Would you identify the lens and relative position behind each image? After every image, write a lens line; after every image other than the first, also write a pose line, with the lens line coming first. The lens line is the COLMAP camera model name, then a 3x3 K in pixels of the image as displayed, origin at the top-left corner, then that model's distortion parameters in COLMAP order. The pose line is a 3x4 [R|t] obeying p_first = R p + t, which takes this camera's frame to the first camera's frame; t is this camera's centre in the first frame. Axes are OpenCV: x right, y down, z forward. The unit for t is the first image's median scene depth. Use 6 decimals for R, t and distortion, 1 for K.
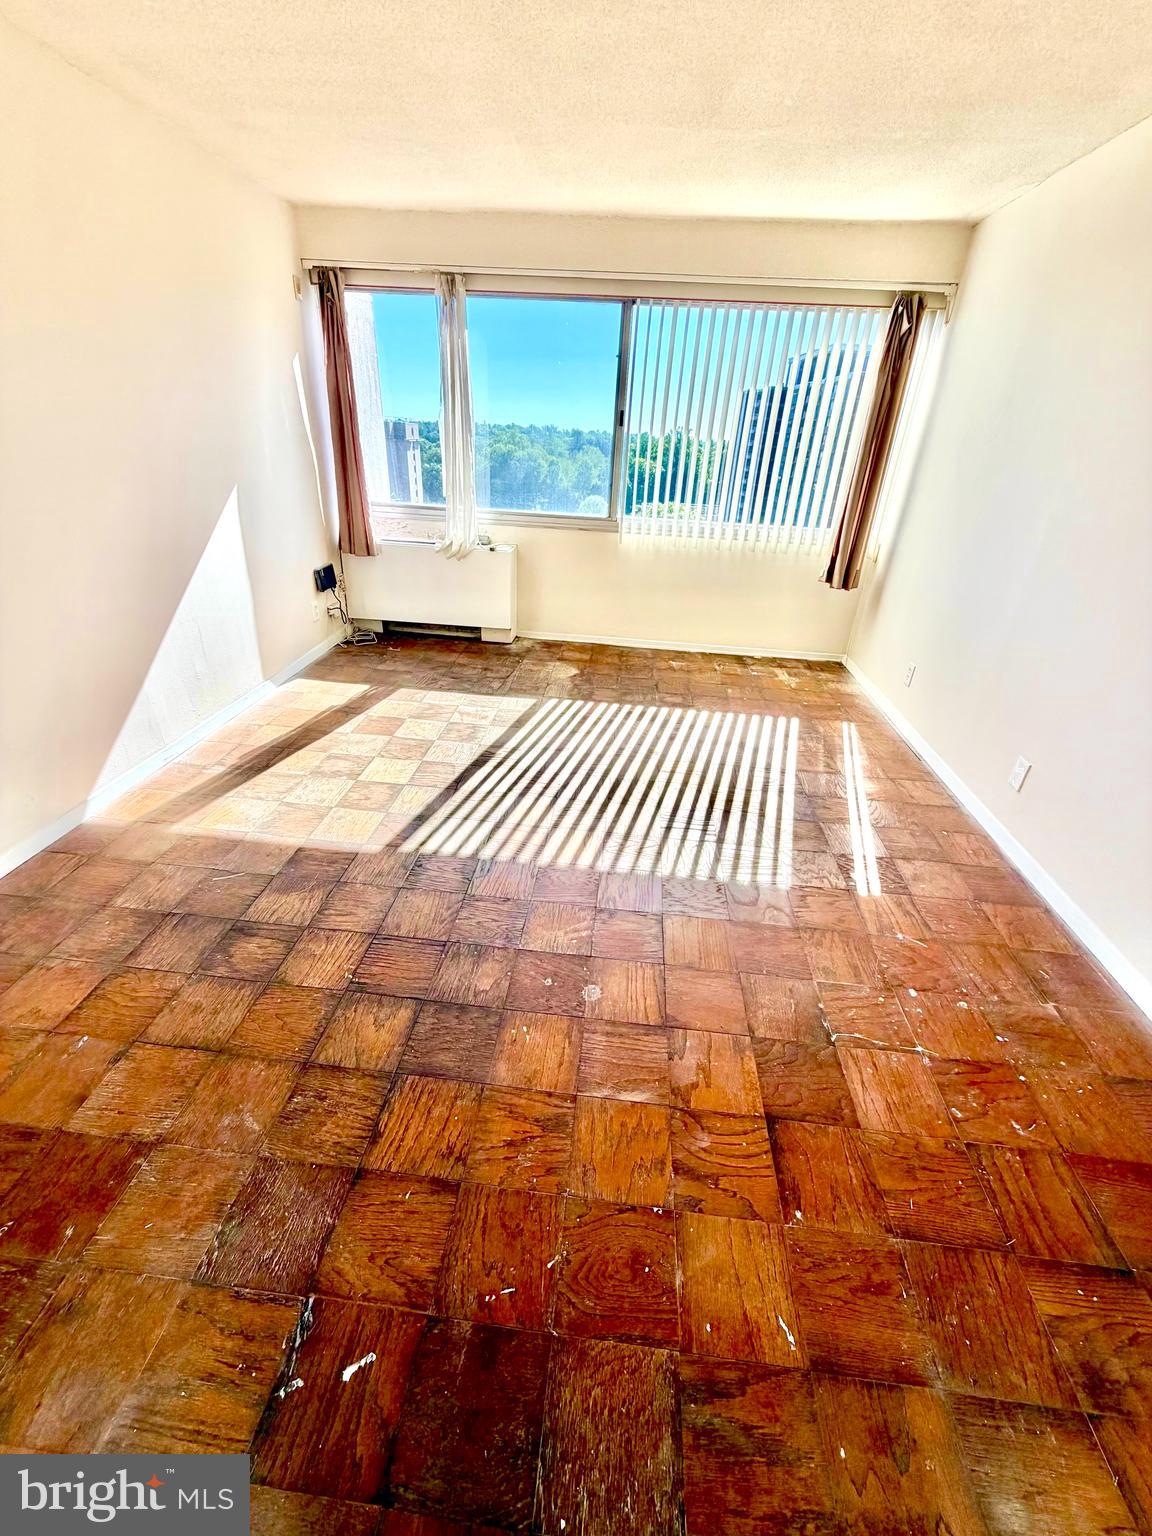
lens RADIAL K [[619.6, 0, 574.6], [0, 619.6, 765.3], [0, 0, 1]] dist [-0.002395, 0.000381]
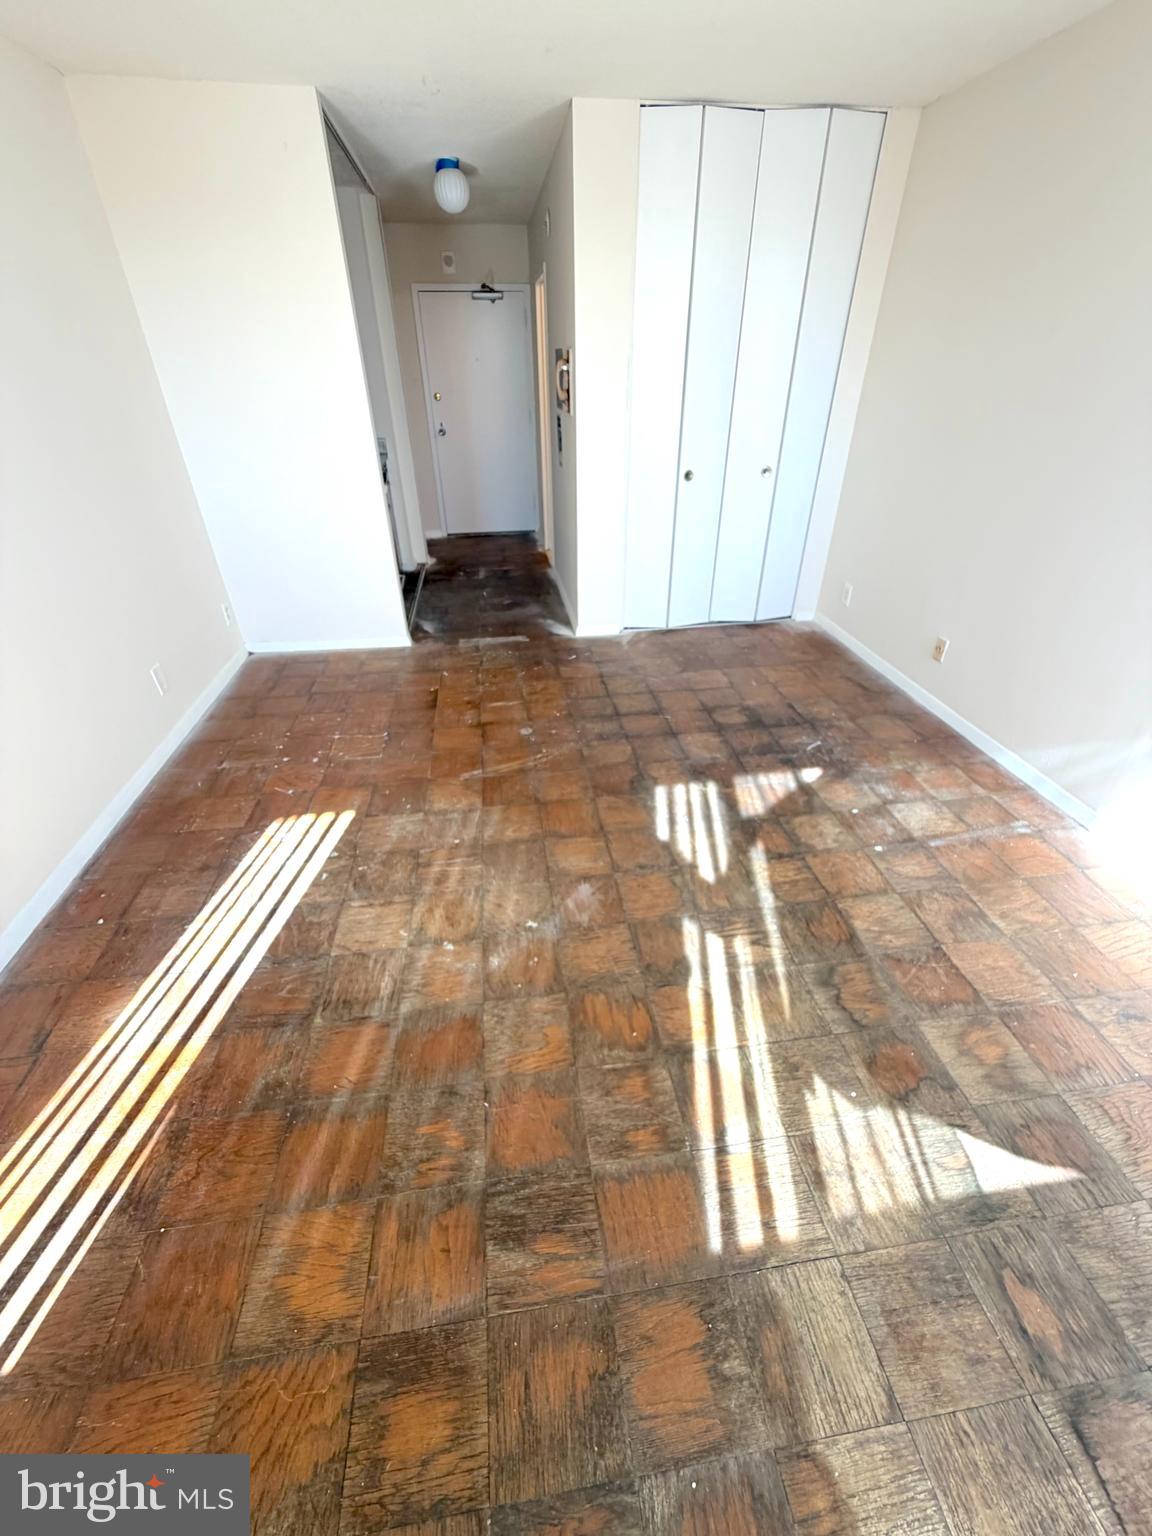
lens RADIAL K [[619.6, 0, 577.8], [0, 619.6, 769.4], [0, 0, 1]] dist [-0.002395, 0.000381]
pose [[-0.971054, 0.094821, -0.219235, 0.276102], [-0.147126, 0.485624, 0.861698, -1.066716], [0.188173, 0.869010, -0.457616, 1.928525]]
